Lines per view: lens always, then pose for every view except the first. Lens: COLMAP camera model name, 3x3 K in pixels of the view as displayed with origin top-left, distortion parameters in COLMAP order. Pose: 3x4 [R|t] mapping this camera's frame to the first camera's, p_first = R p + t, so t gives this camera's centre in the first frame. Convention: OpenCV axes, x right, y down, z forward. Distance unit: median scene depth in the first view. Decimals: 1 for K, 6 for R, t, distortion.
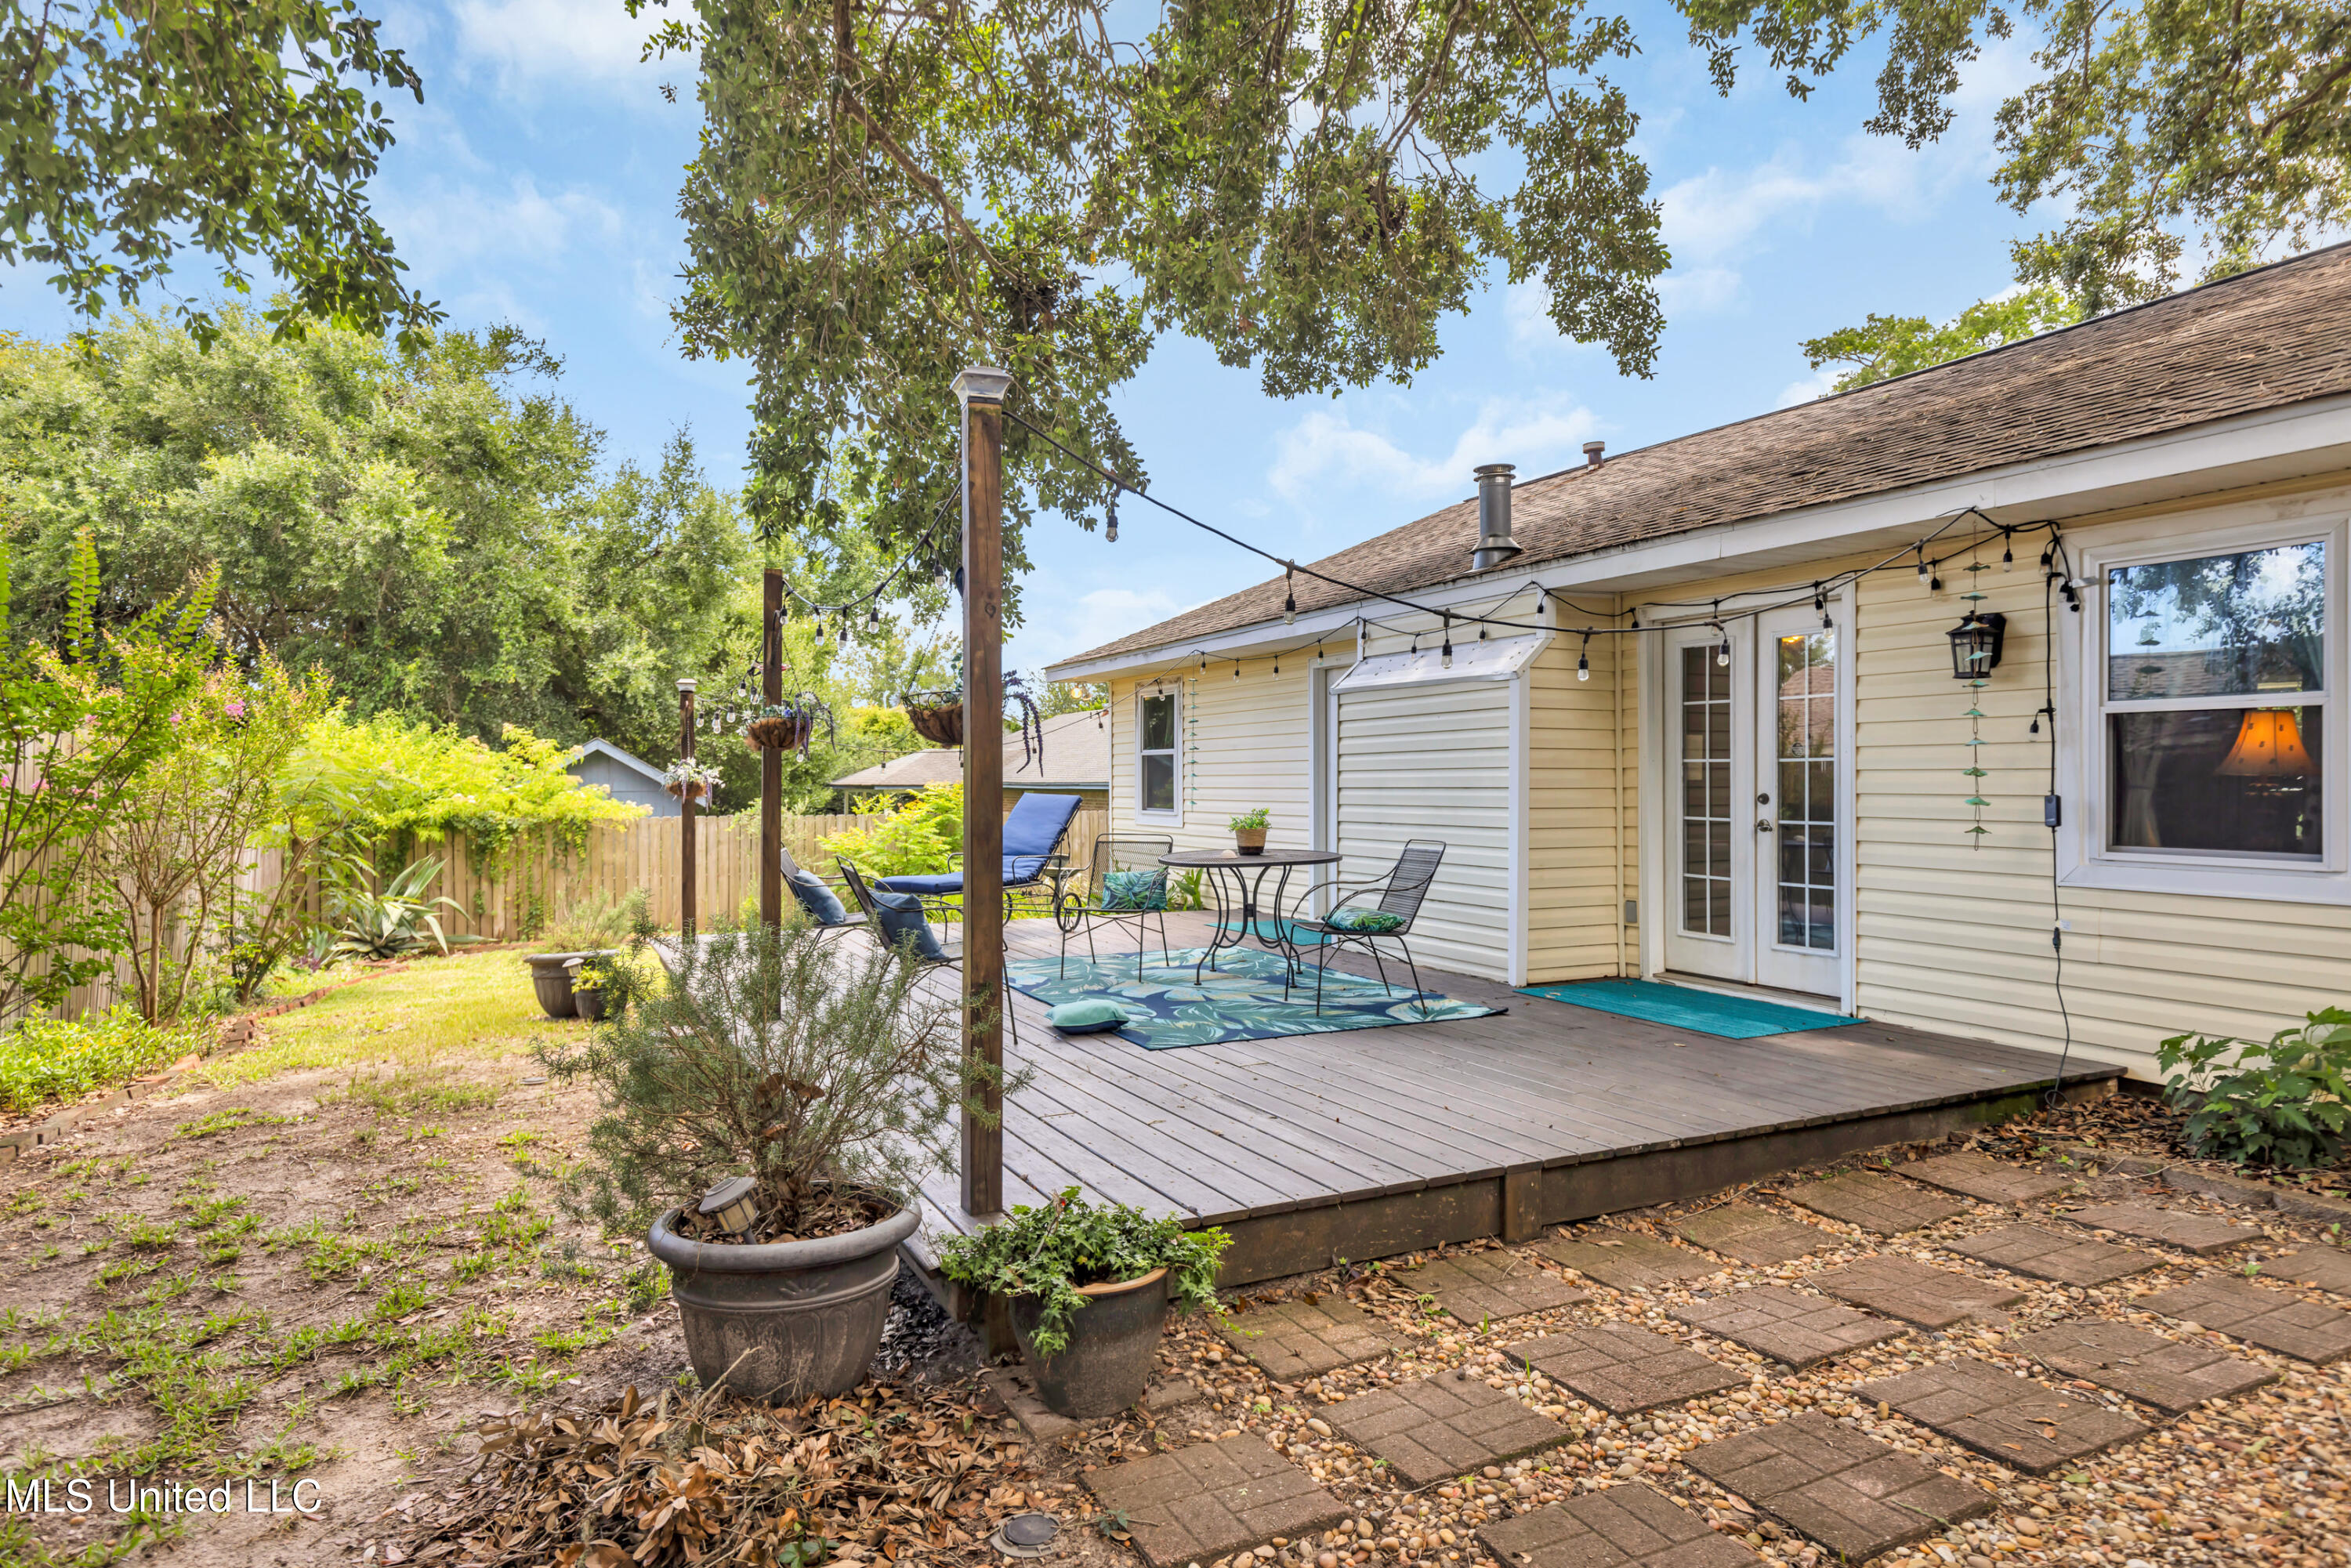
lens RADIAL K [[1322.1, 0, 1175.5], [0, 1322.1, 784.0], [0, 0, 1]] dist [0.004375, 0.000761]
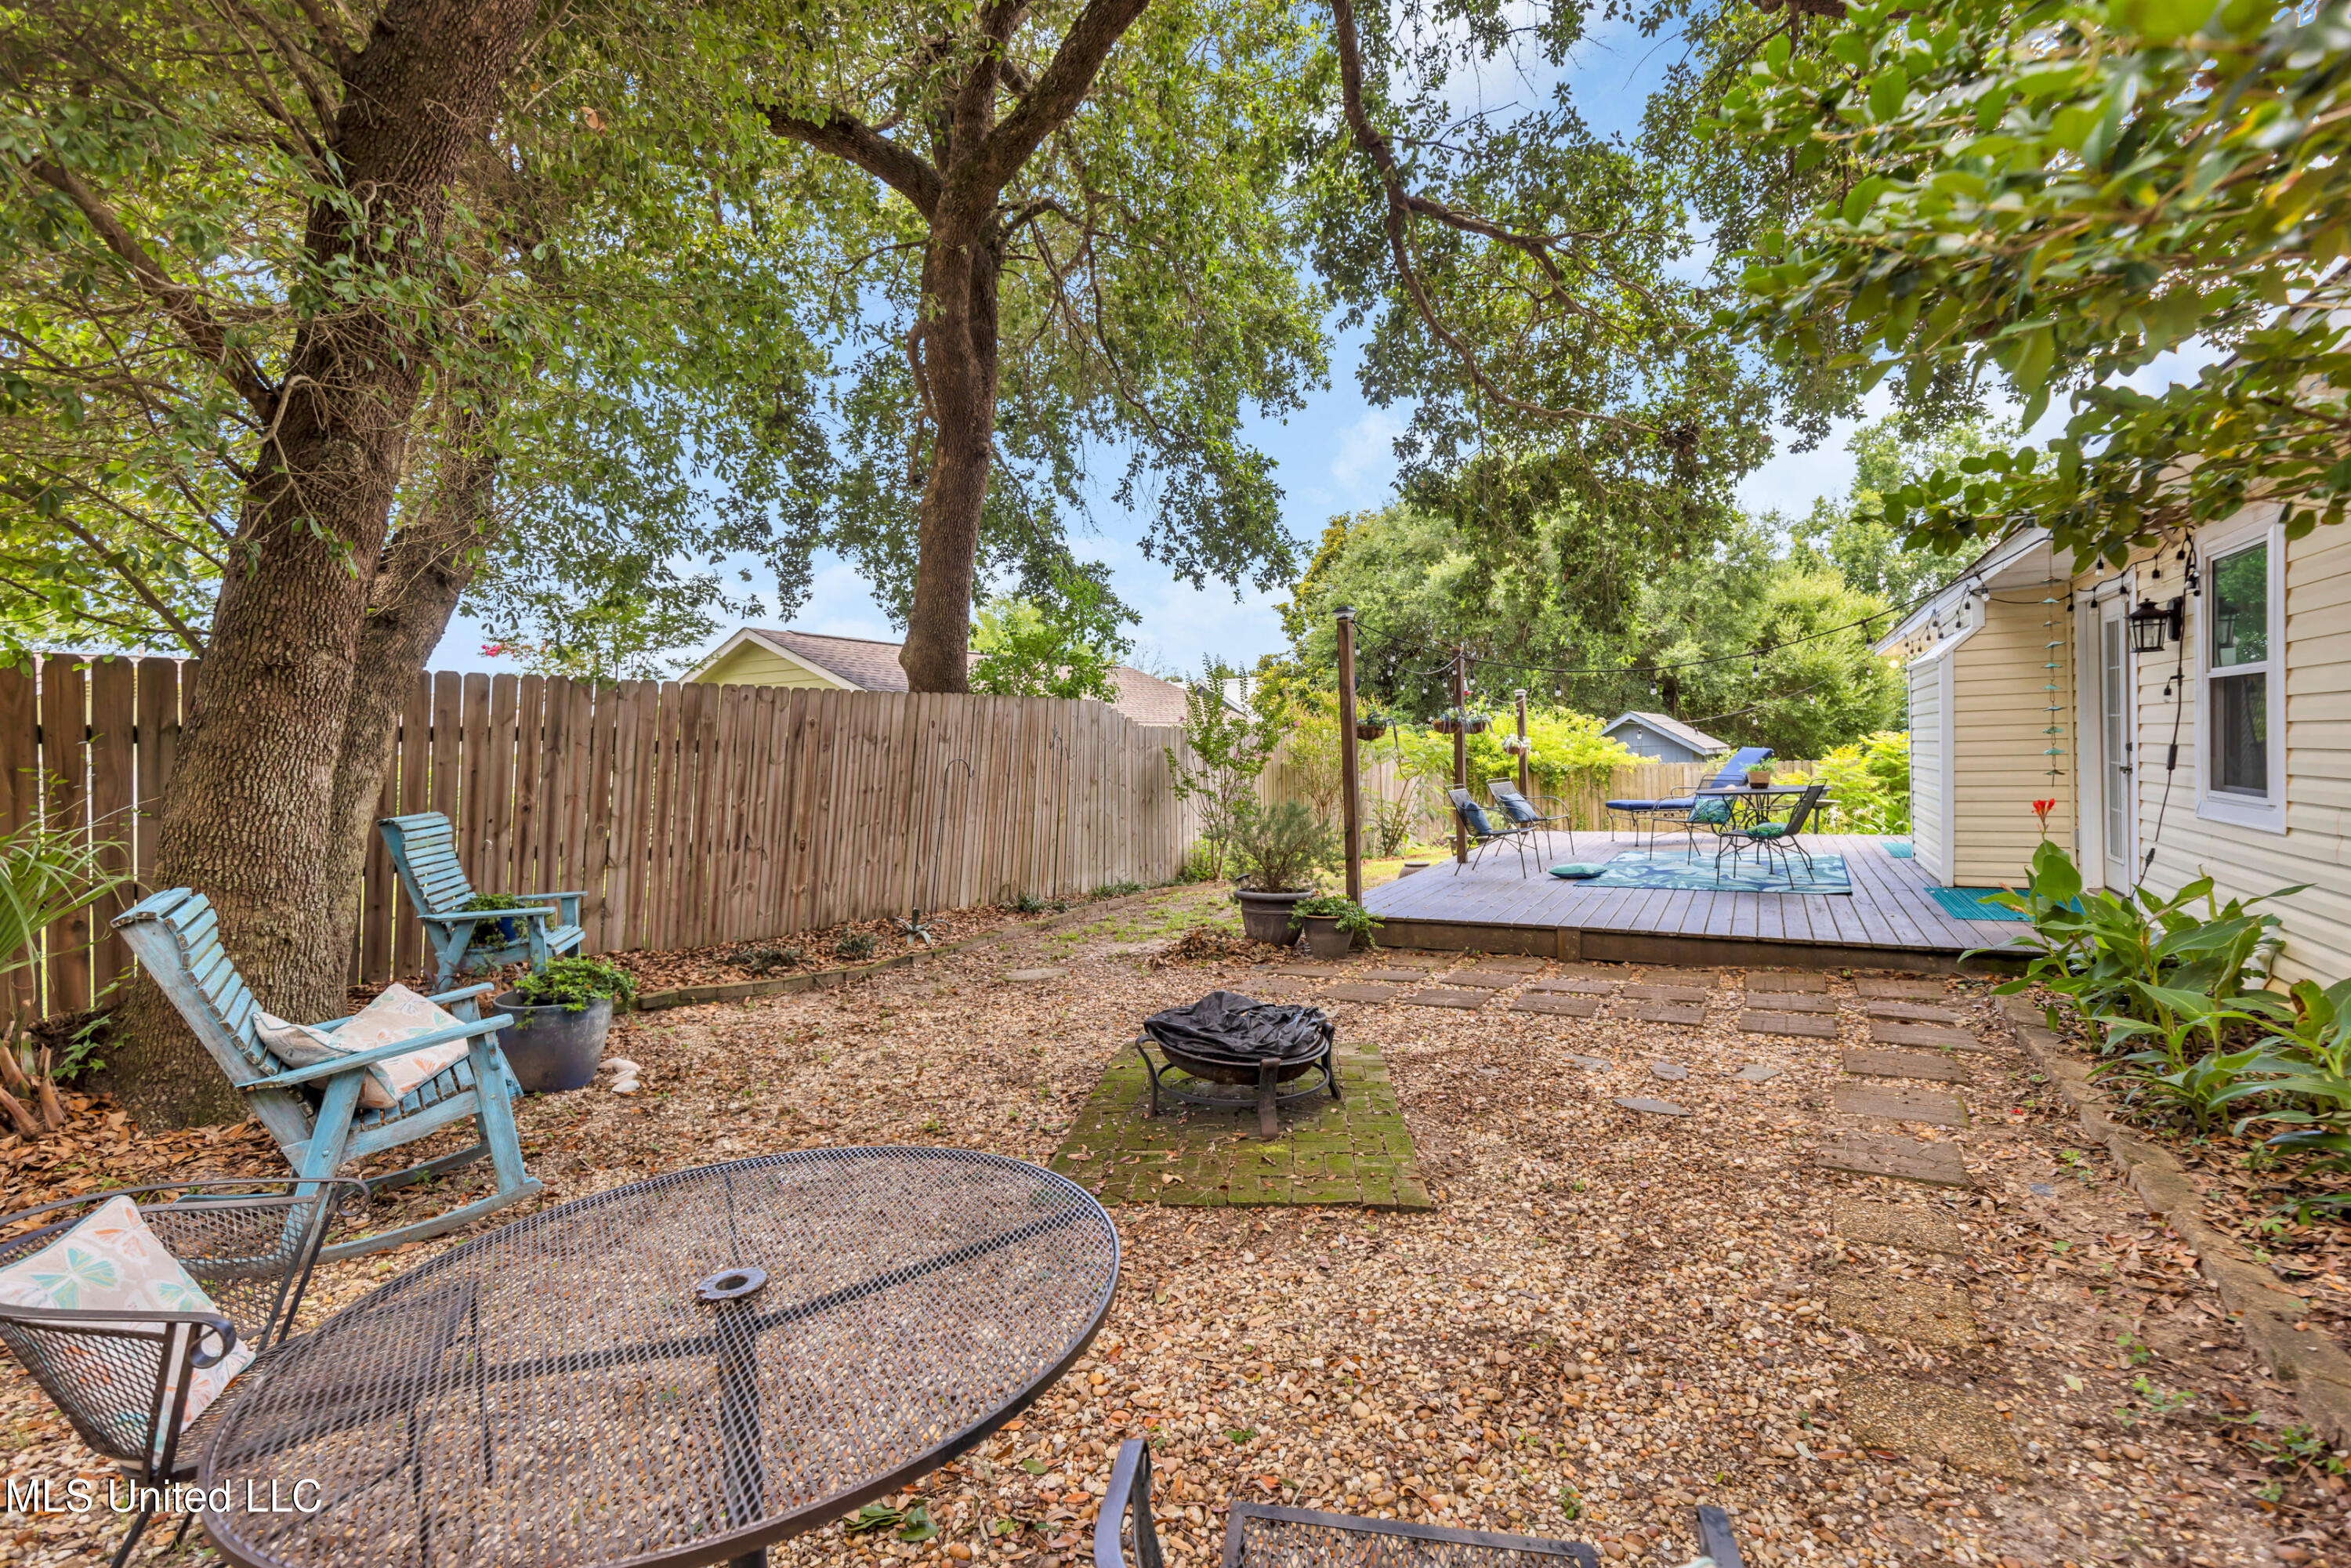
lens RADIAL K [[1090.6, 0, 1175.5], [0, 1090.6, 784.0], [0, 0, 1]] dist [-0.000225, -0.000147]
pose [[0.549384, 0.008320, -0.835529, 0.791630], [0.030112, 0.999104, 0.029748, -0.010708], [0.835027, -0.041502, 0.548641, -0.286361]]
